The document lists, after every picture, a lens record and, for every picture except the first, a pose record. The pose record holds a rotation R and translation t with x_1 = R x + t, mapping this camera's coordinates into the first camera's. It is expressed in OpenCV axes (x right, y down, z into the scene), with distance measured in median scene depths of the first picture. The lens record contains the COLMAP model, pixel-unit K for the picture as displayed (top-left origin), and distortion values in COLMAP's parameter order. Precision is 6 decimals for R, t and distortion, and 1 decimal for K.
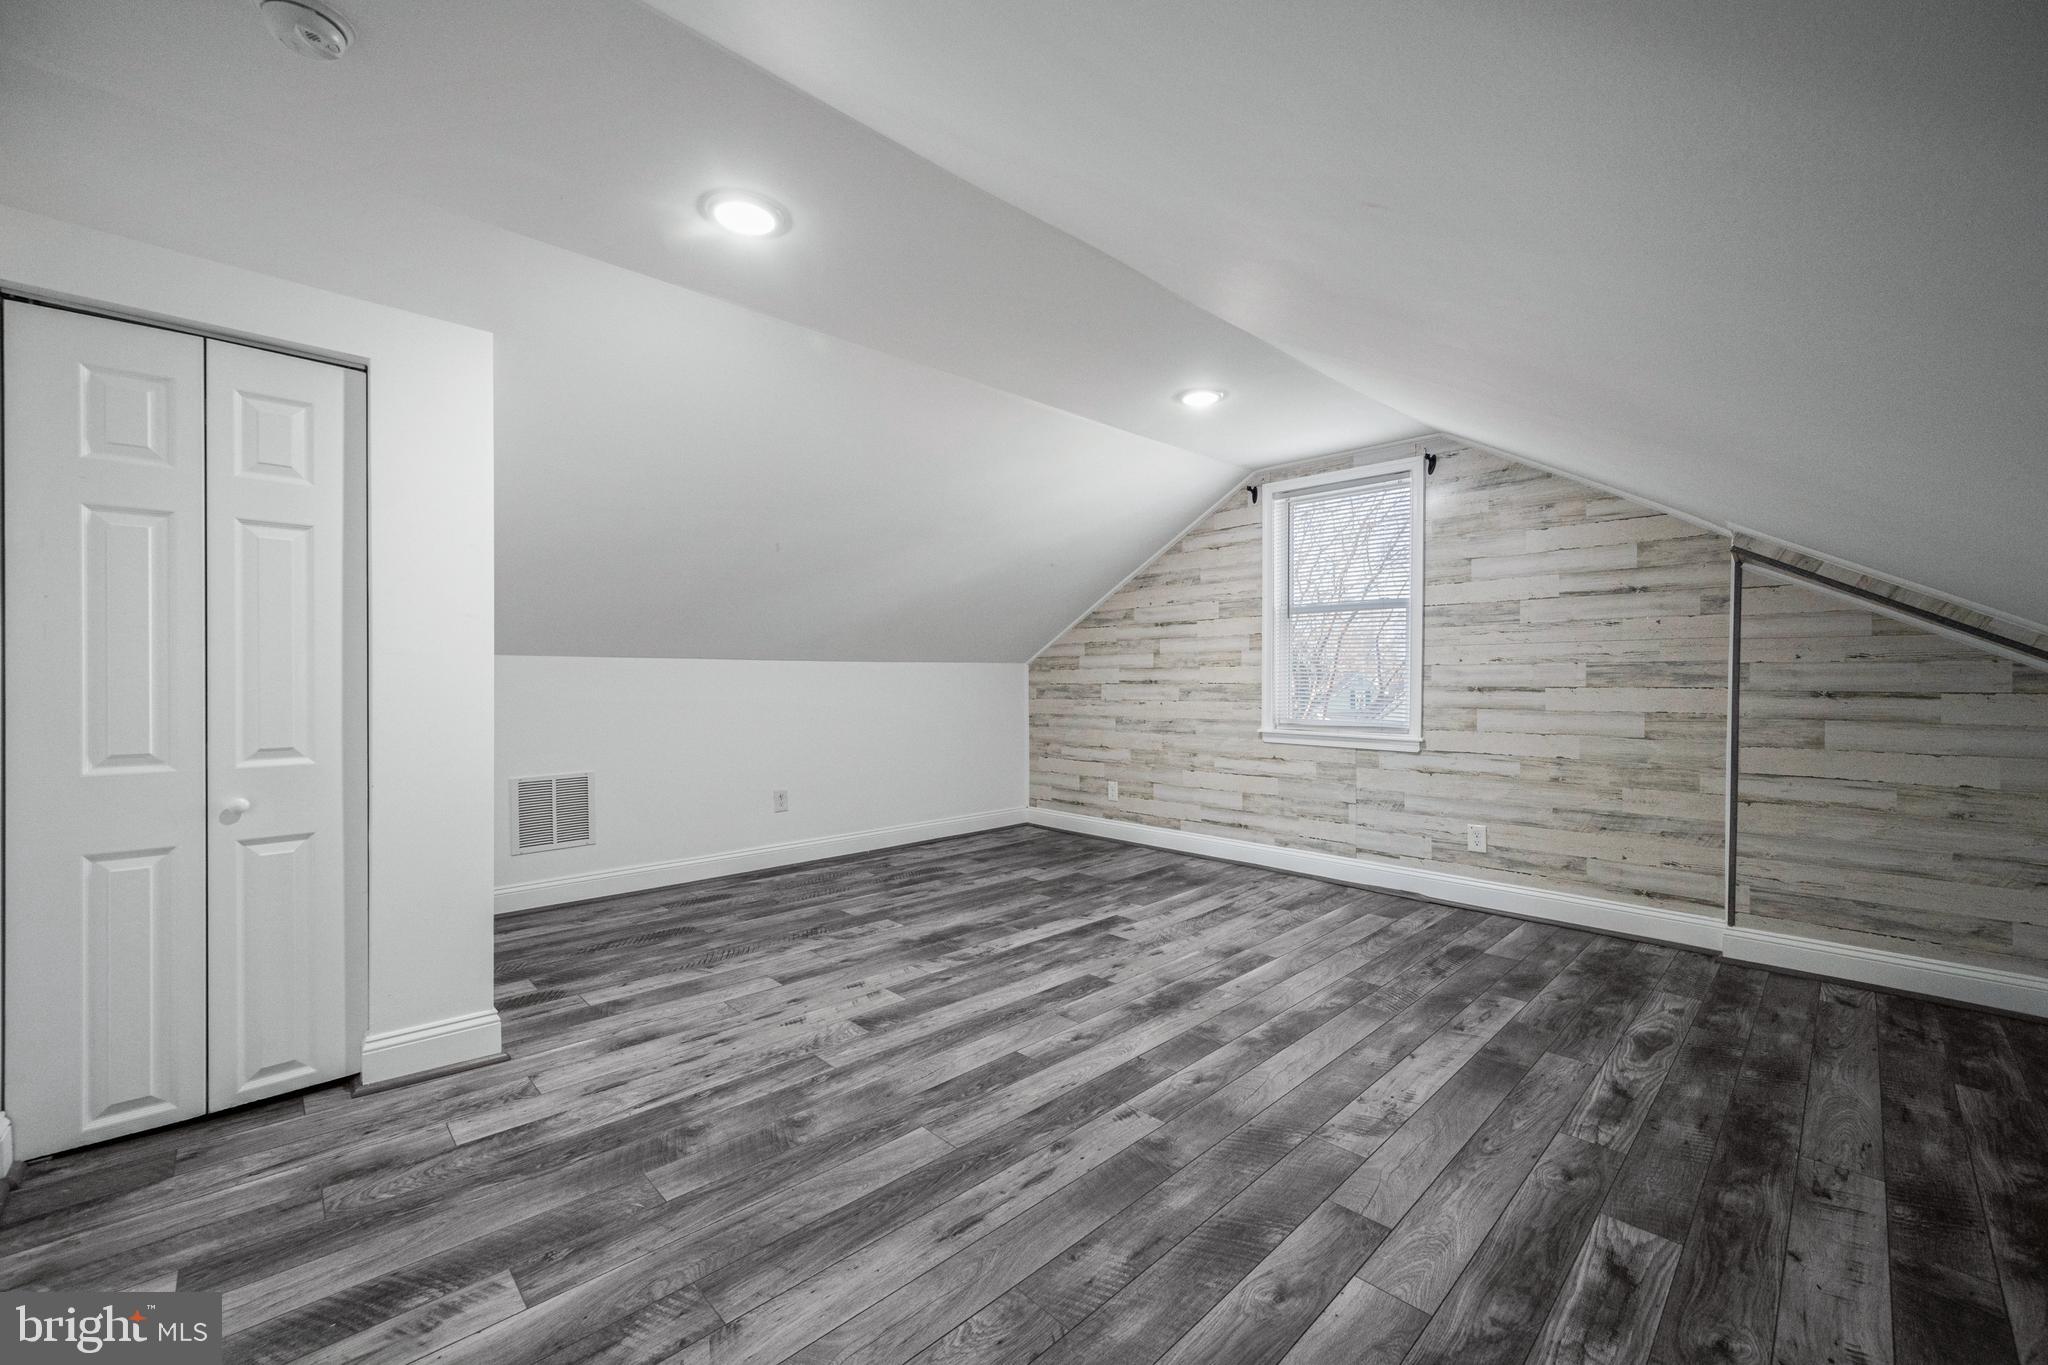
lens RADIAL K [[817.2, 0, 1024.4], [0, 817.2, 686.8], [0, 0, 1]] dist [-0.001611, 0.001259]
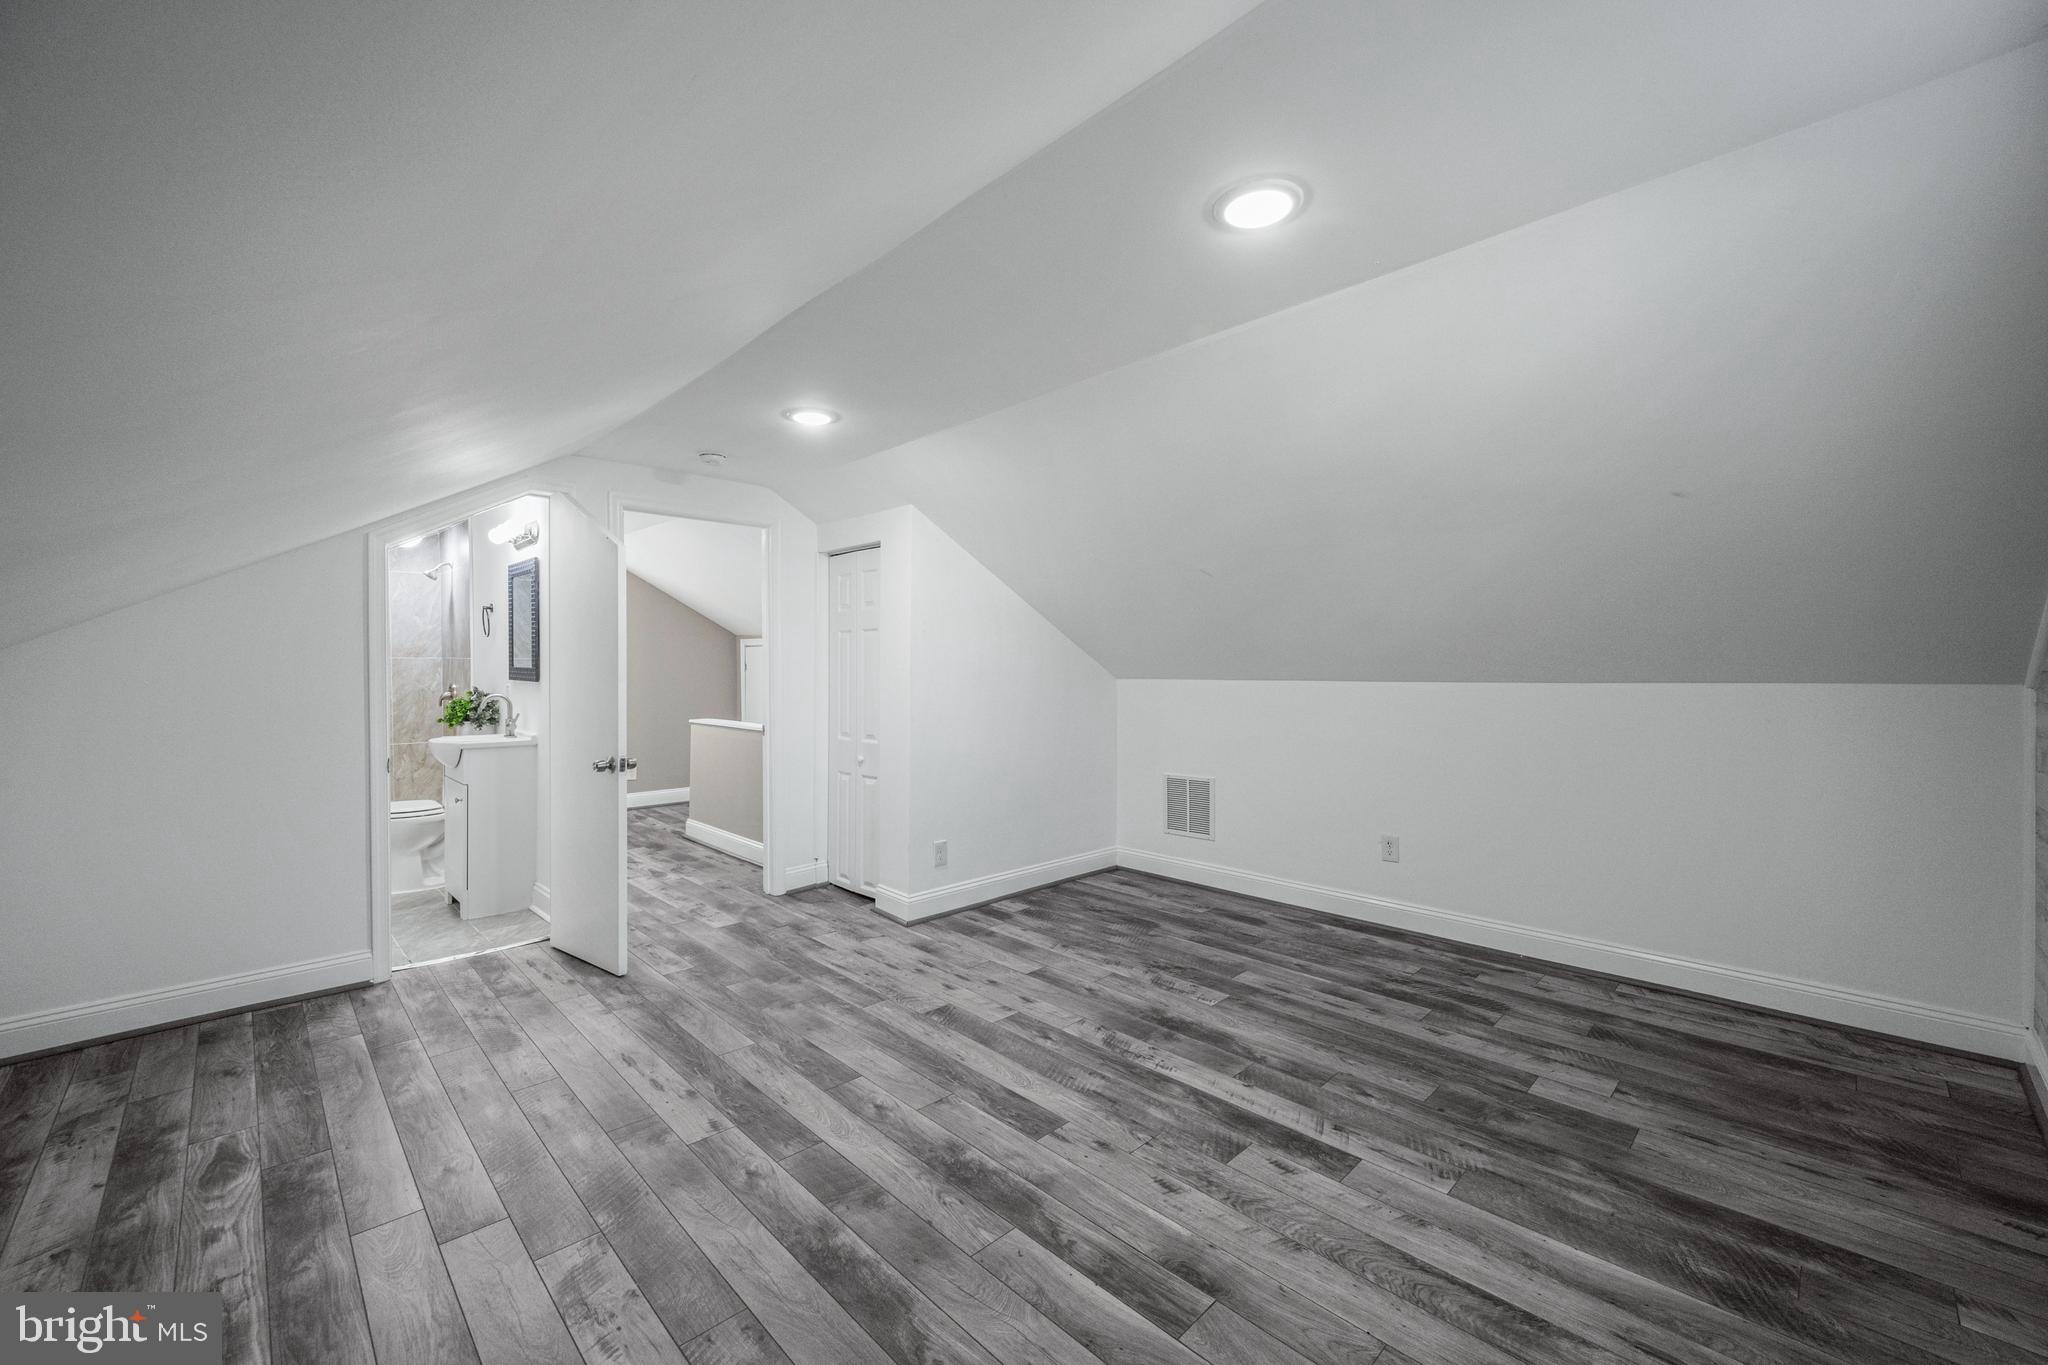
lens RADIAL K [[817.2, 0, 1024.1], [0, 817.2, 675.8], [0, 0, 1]] dist [-0.001611, 0.001259]
pose [[0.001472, 0.009933, -0.999950, 0.788982], [-0.005266, 0.999937, 0.009925, -0.065159], [0.999985, 0.005251, 0.001524, 0.907798]]
